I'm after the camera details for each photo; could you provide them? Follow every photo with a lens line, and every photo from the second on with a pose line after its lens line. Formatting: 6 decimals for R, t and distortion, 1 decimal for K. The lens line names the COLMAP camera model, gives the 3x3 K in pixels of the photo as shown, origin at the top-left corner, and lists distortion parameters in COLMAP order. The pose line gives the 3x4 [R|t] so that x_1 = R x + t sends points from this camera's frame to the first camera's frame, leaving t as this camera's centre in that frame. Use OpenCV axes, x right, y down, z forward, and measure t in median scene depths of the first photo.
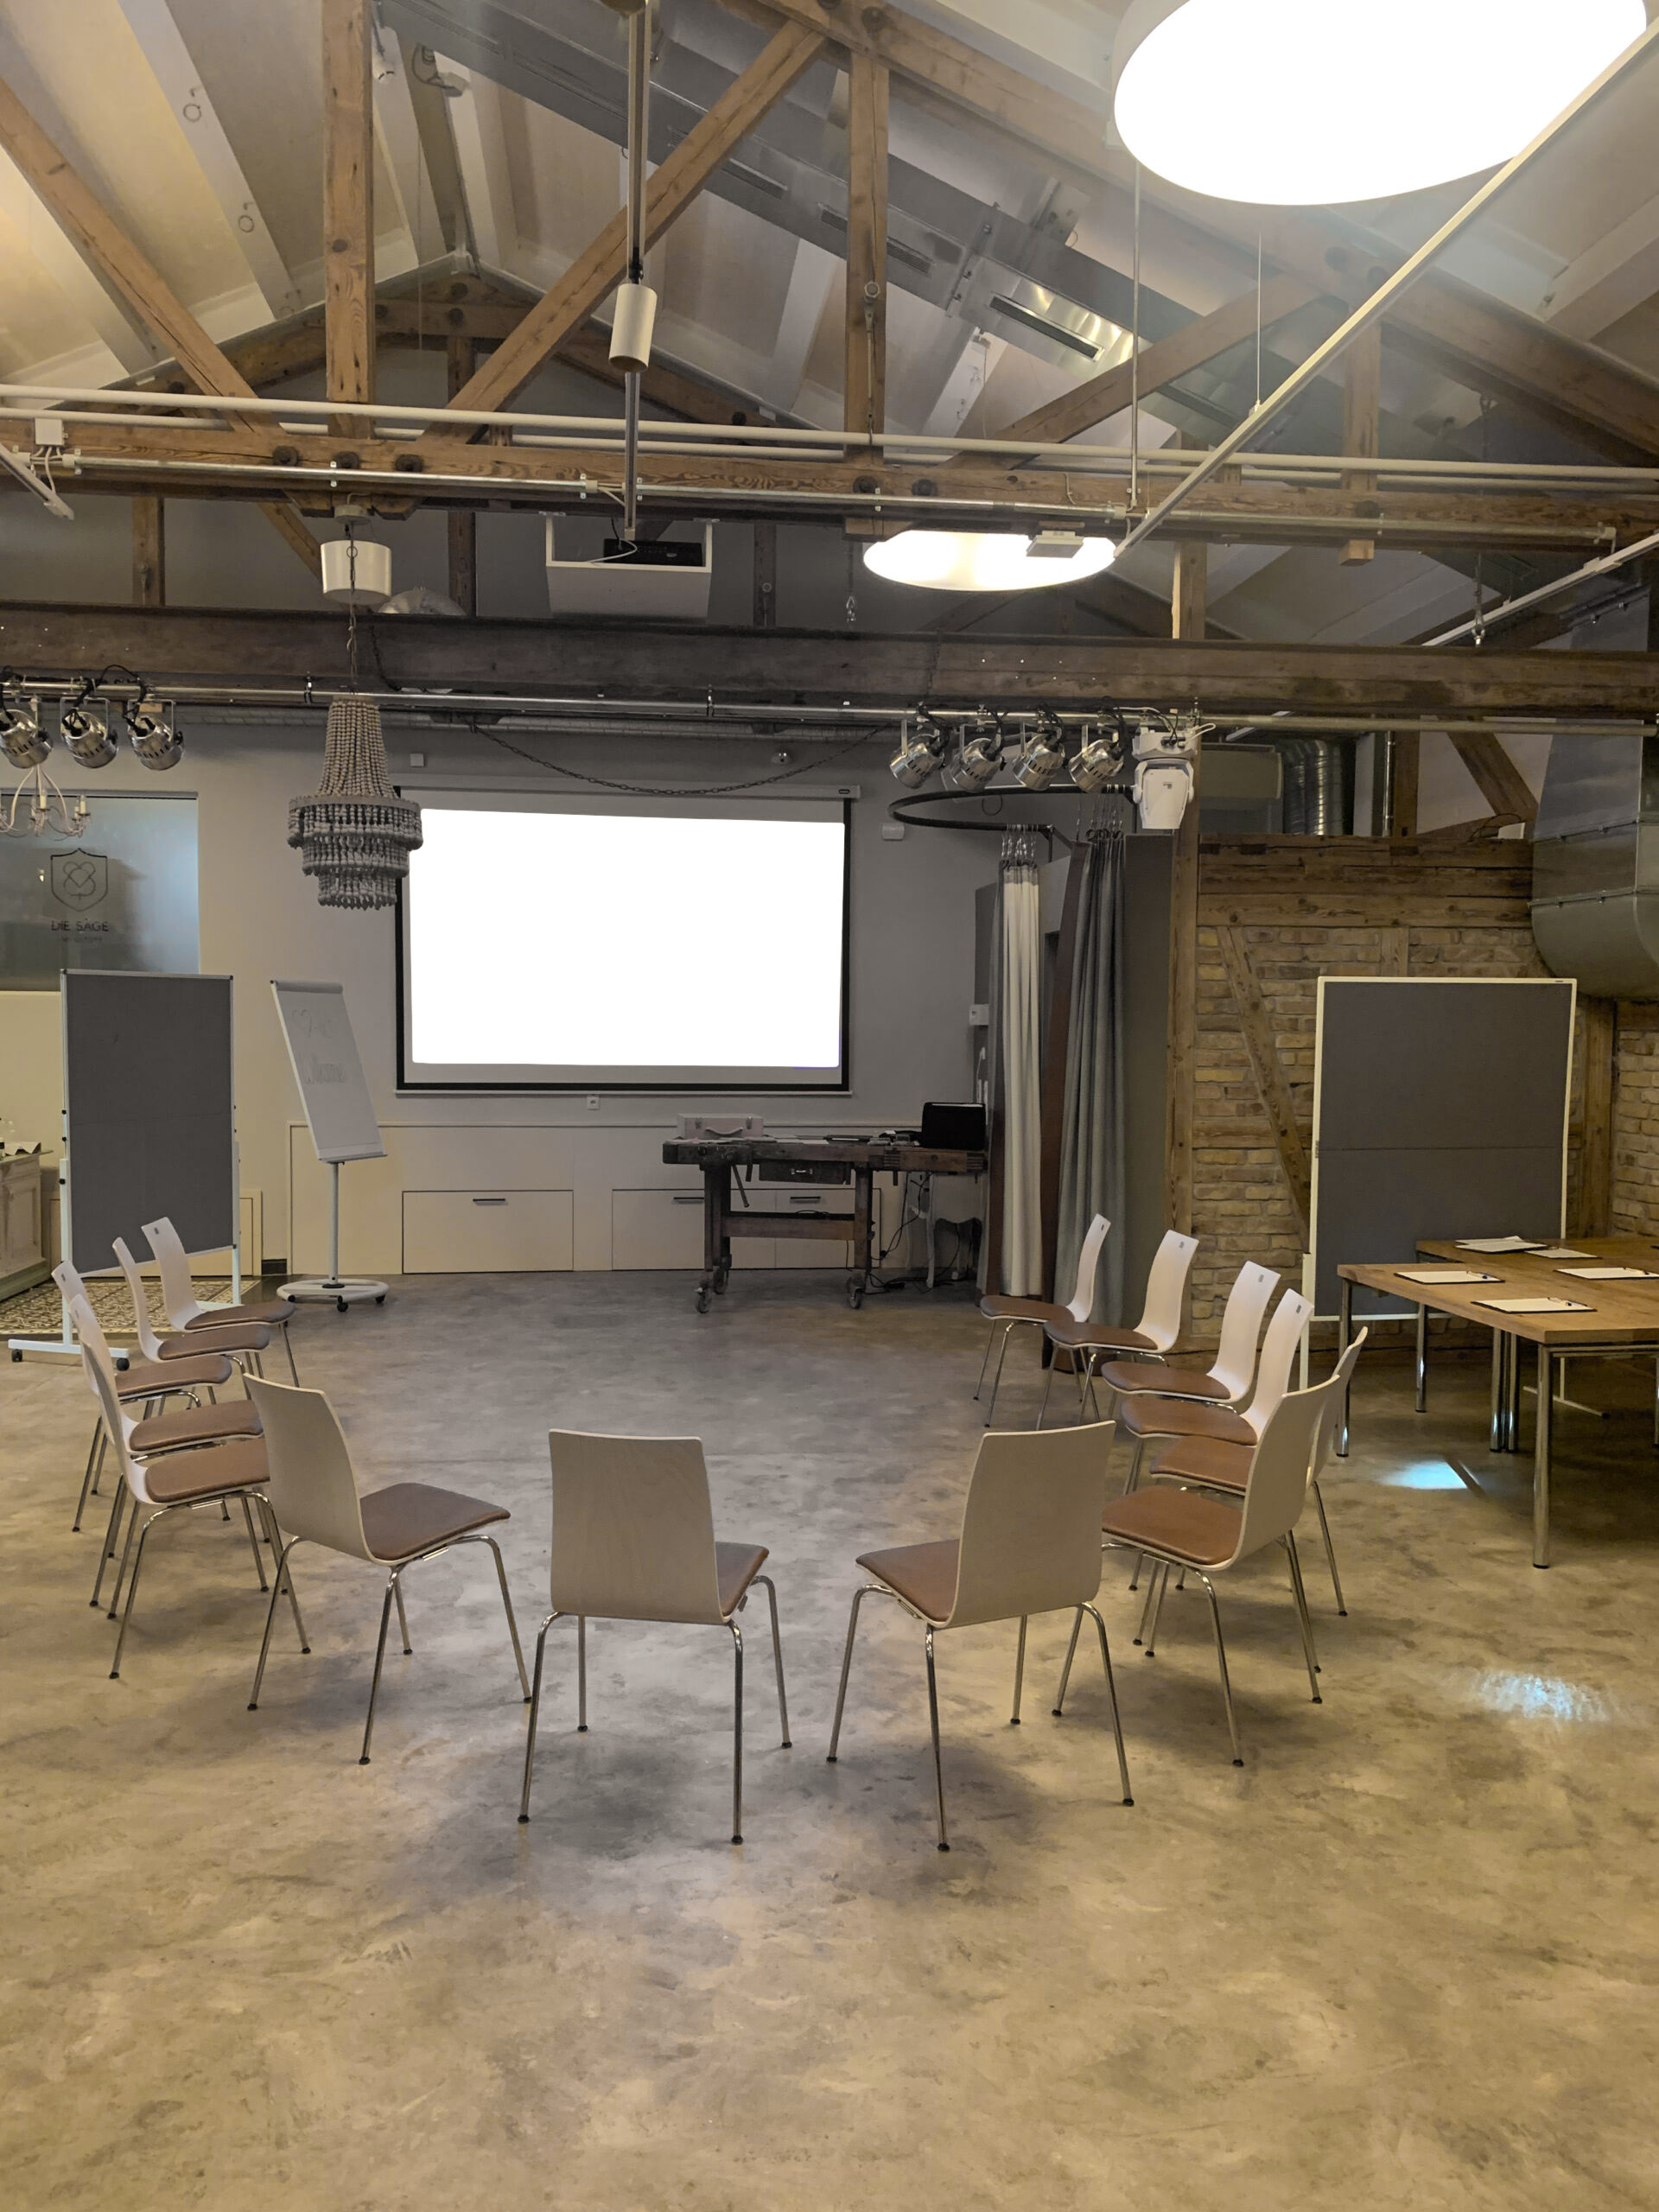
lens RADIAL K [[1679.0, 0, 823.3], [0, 1679.0, 1095.4], [0, 0, 1]] dist [0.015442, 0.003805]
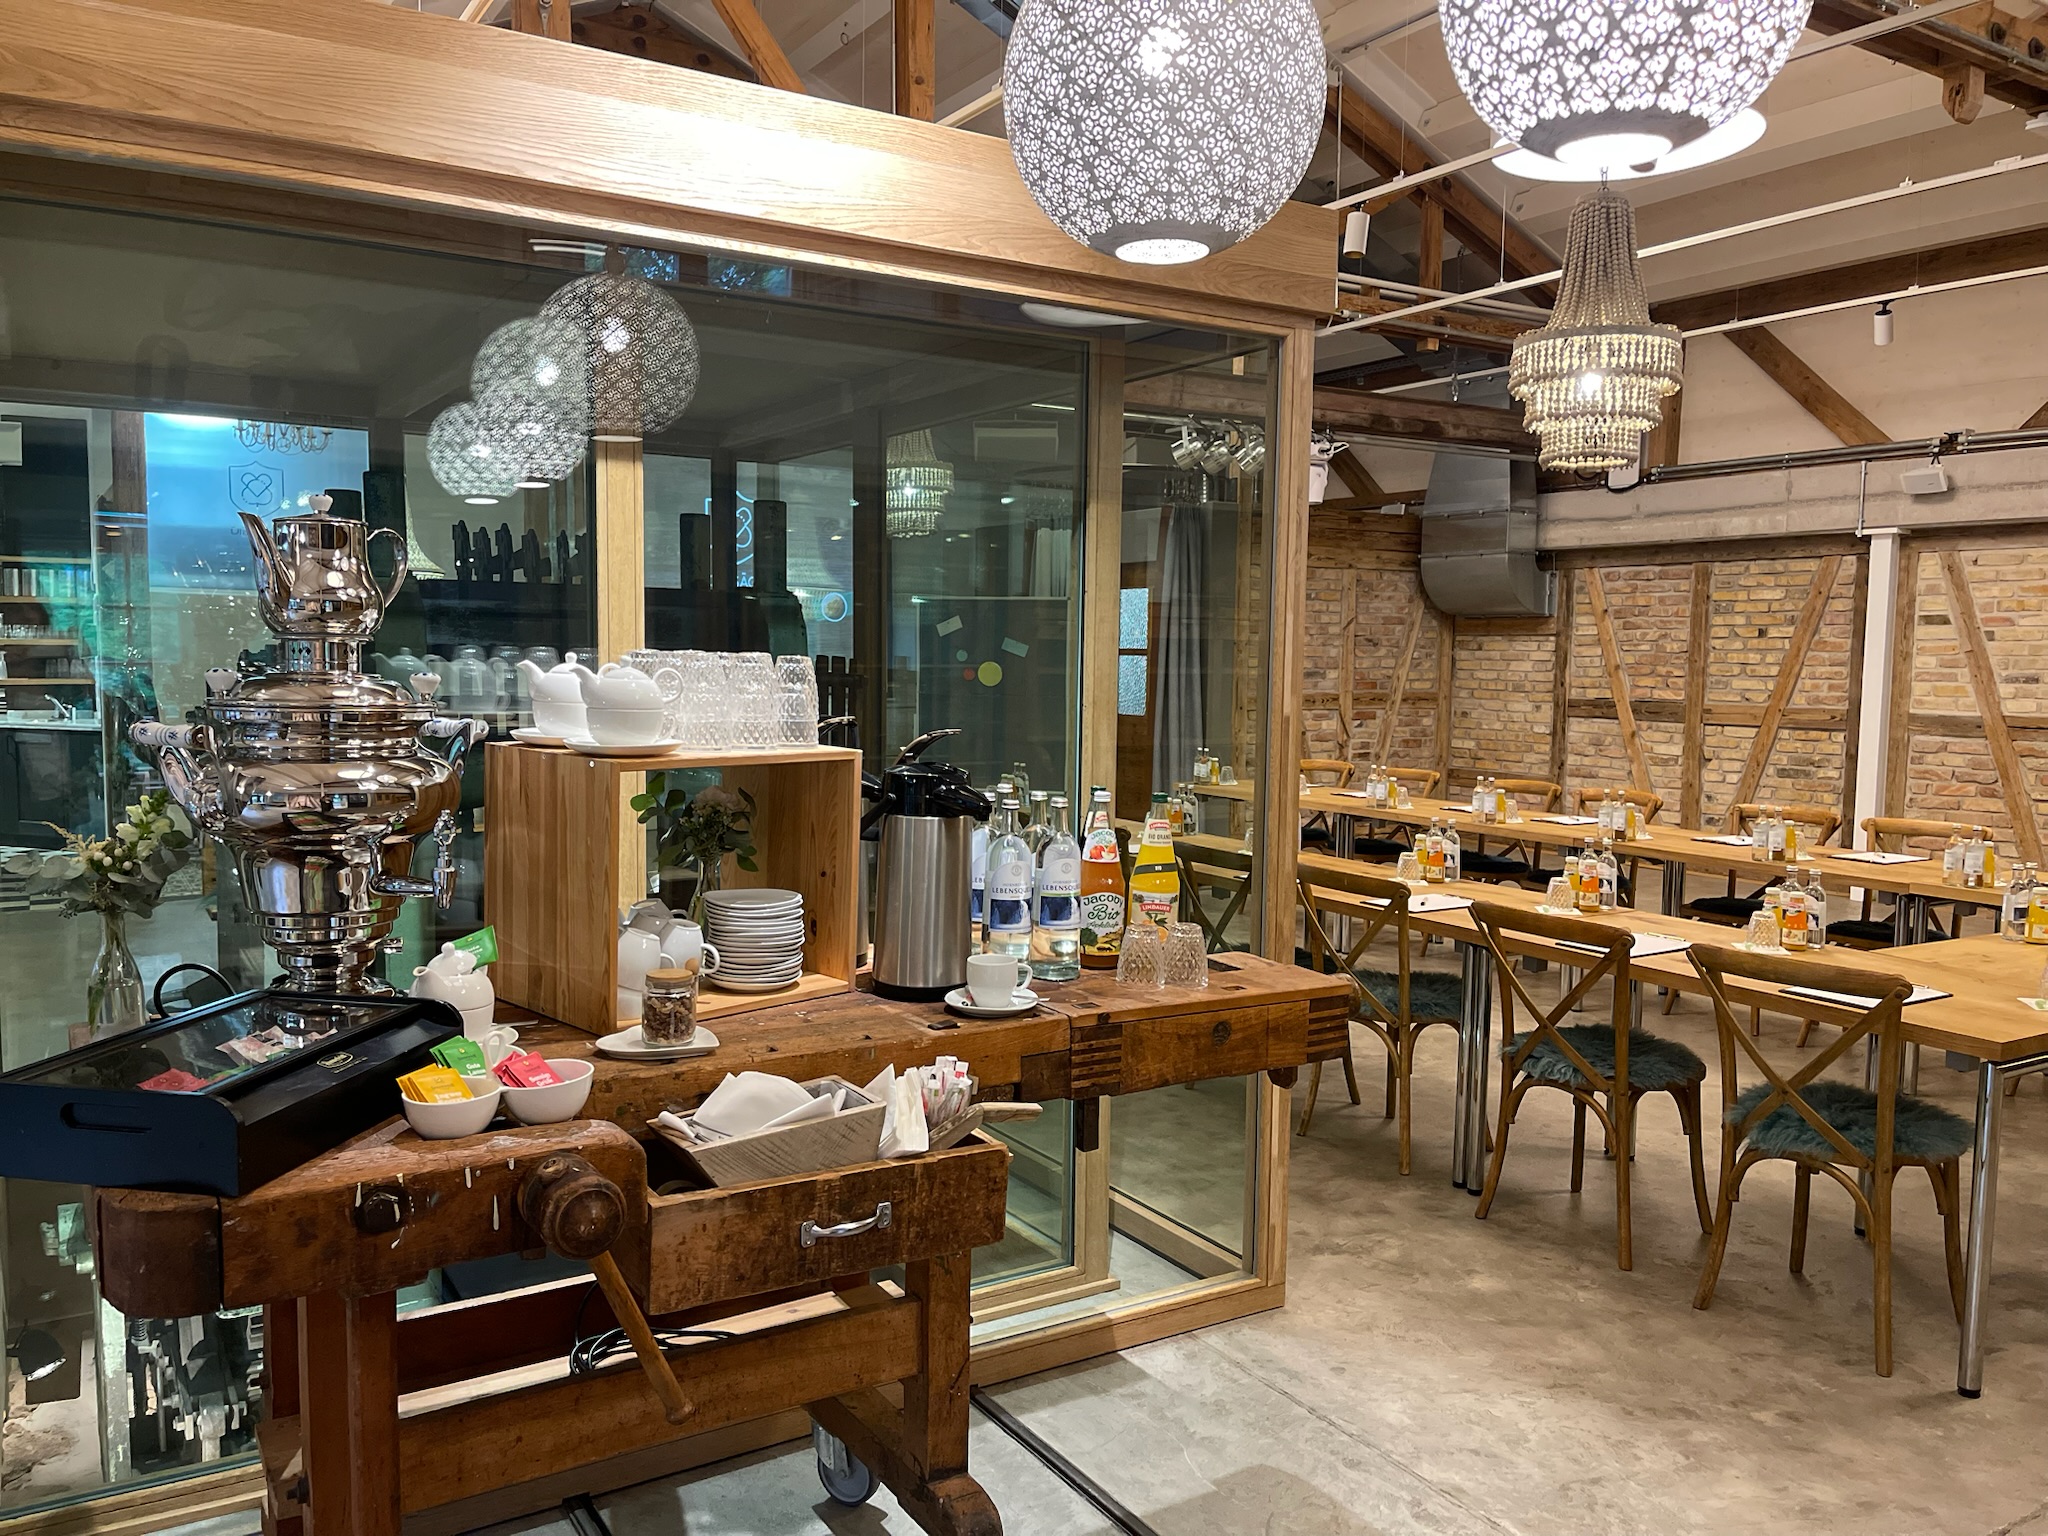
lens RADIAL K [[1549.9, 0, 1022.0], [0, 1549.9, 771.7], [0, 0, 1]] dist [0.015537, -0.003857]
pose [[0.904573, -0.029585, 0.425292, -0.665678], [0.012421, 0.998995, 0.043074, 0.028016], [-0.426139, -0.033681, 0.904031, -0.220911]]
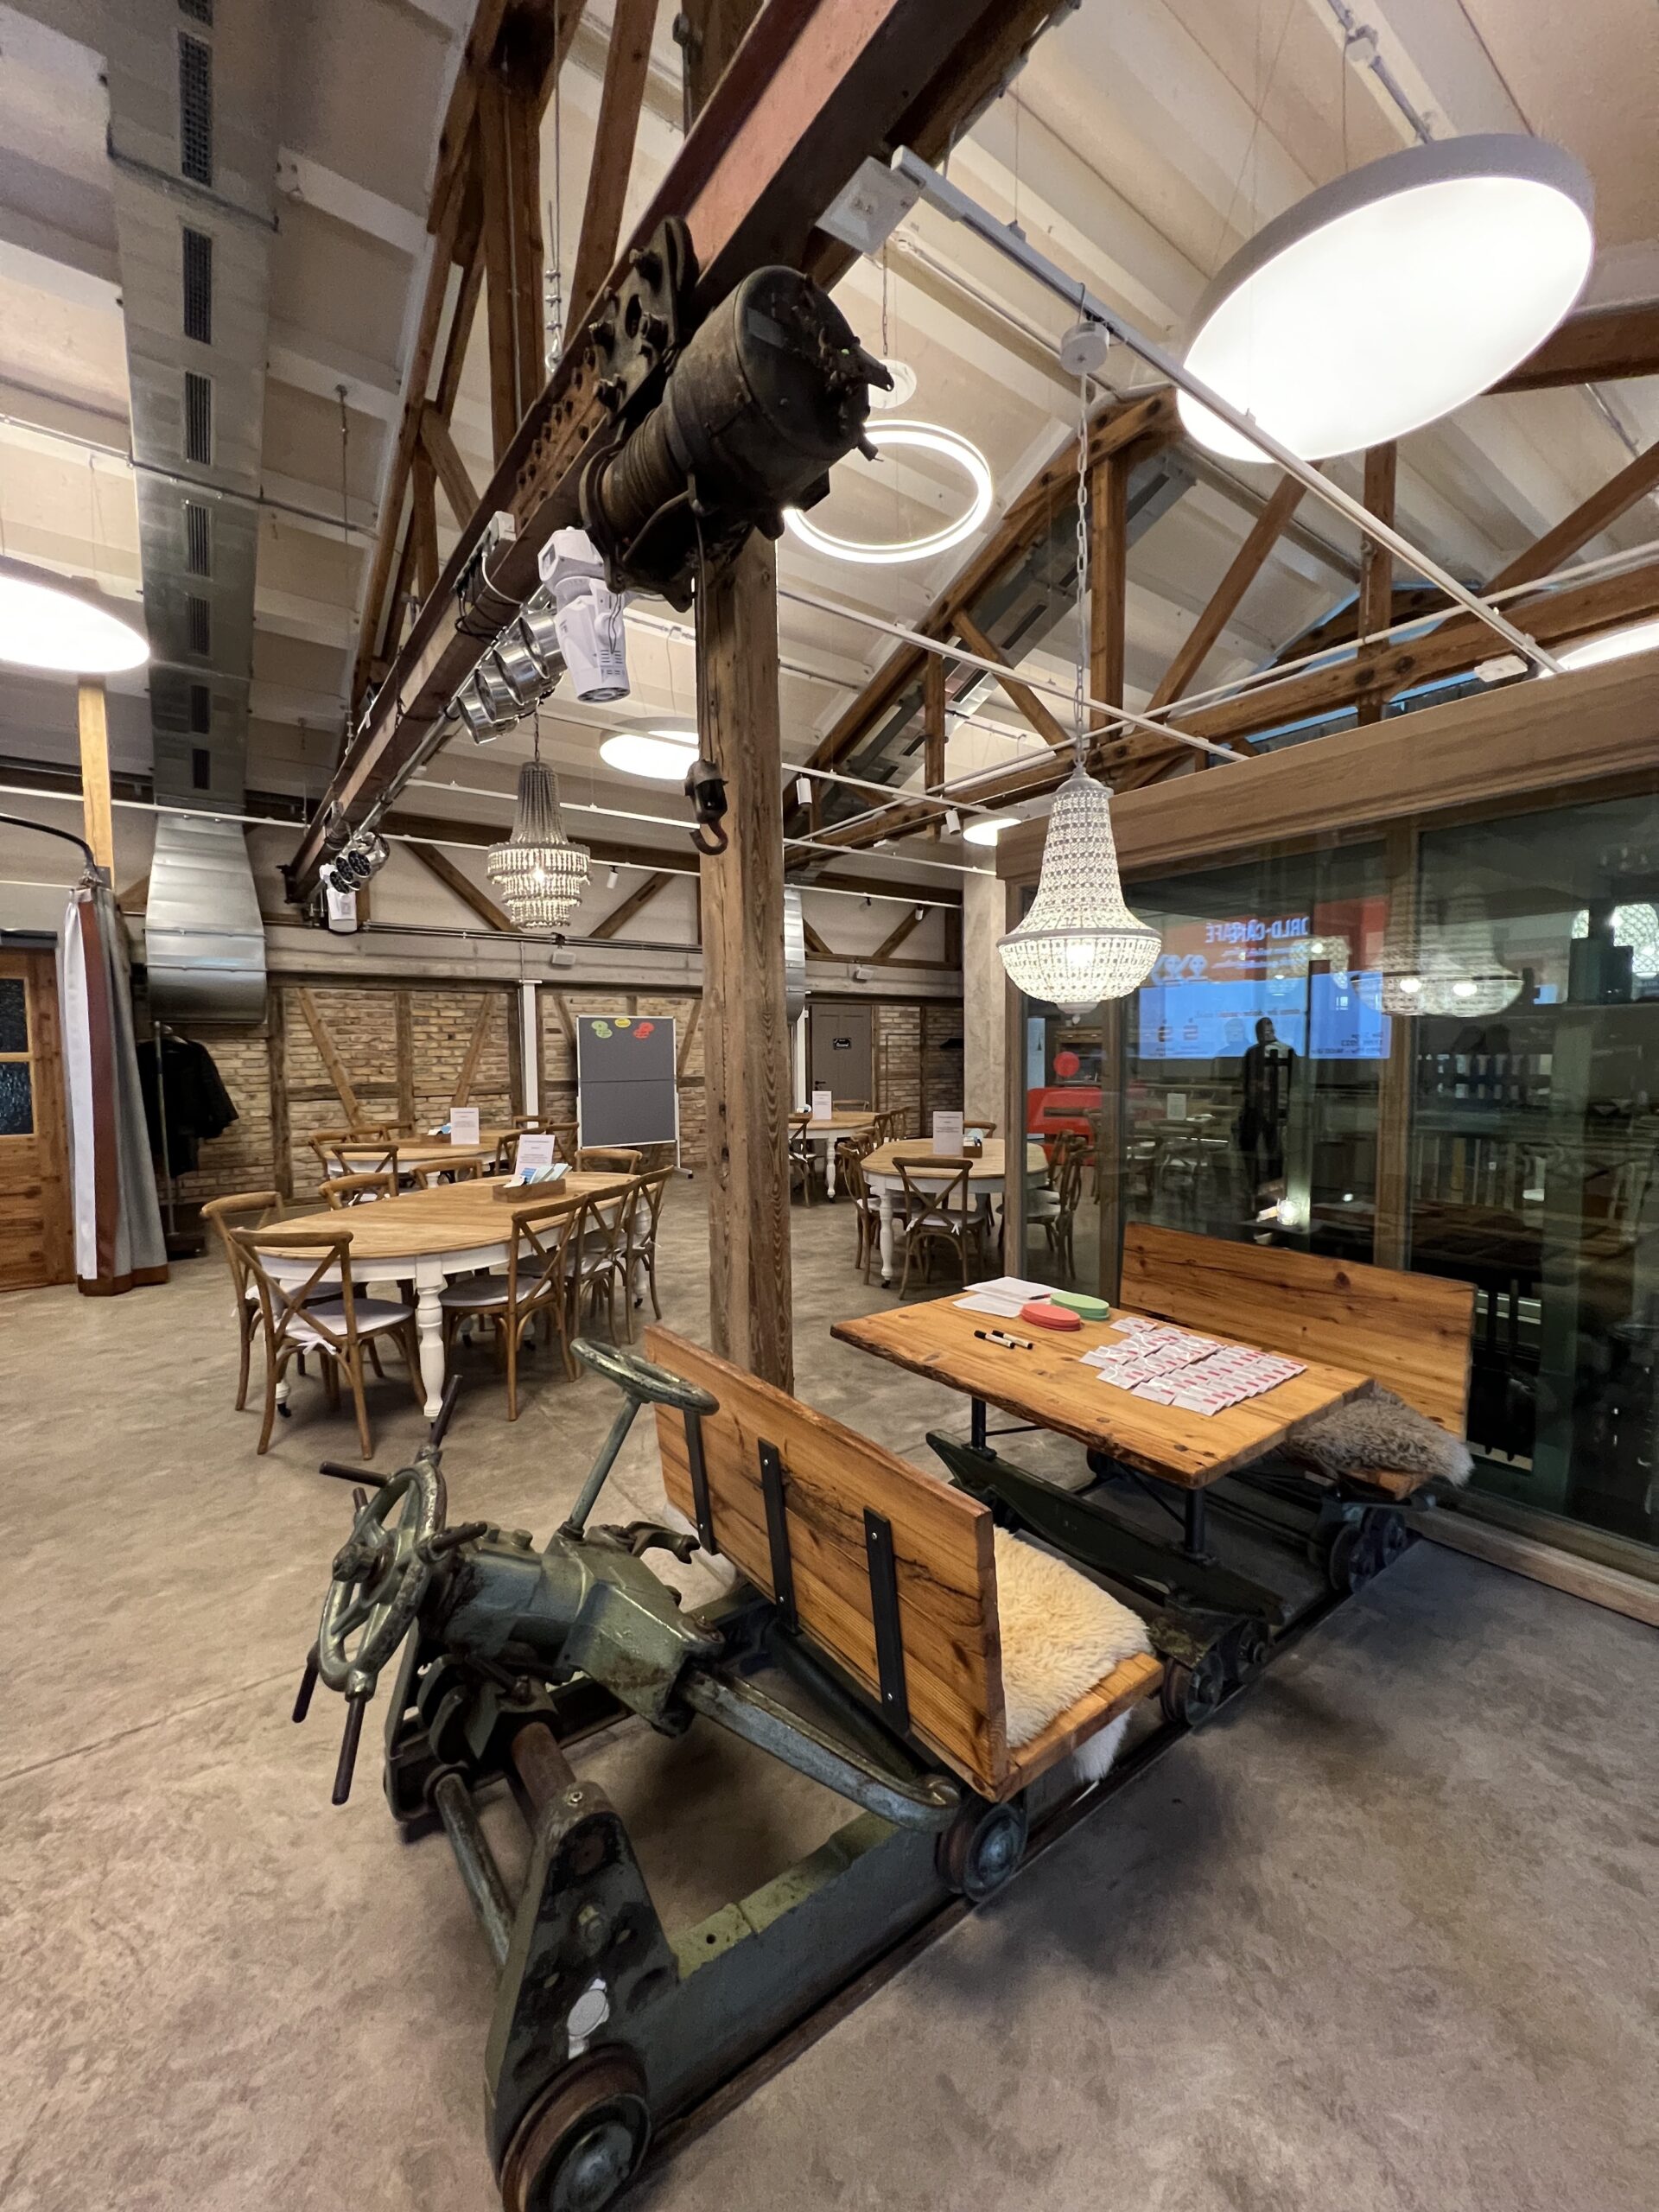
lens RADIAL K [[880.6, 0, 823.1], [0, 880.6, 1100.2], [0, 0, 1]] dist [-0.001387, -0.000030]
pose [[-0.494261, -0.036972, 0.868527, -0.855194], [0.052671, 0.995986, 0.072372, -0.003124], [-0.867717, 0.081517, -0.490329, 1.008003]]
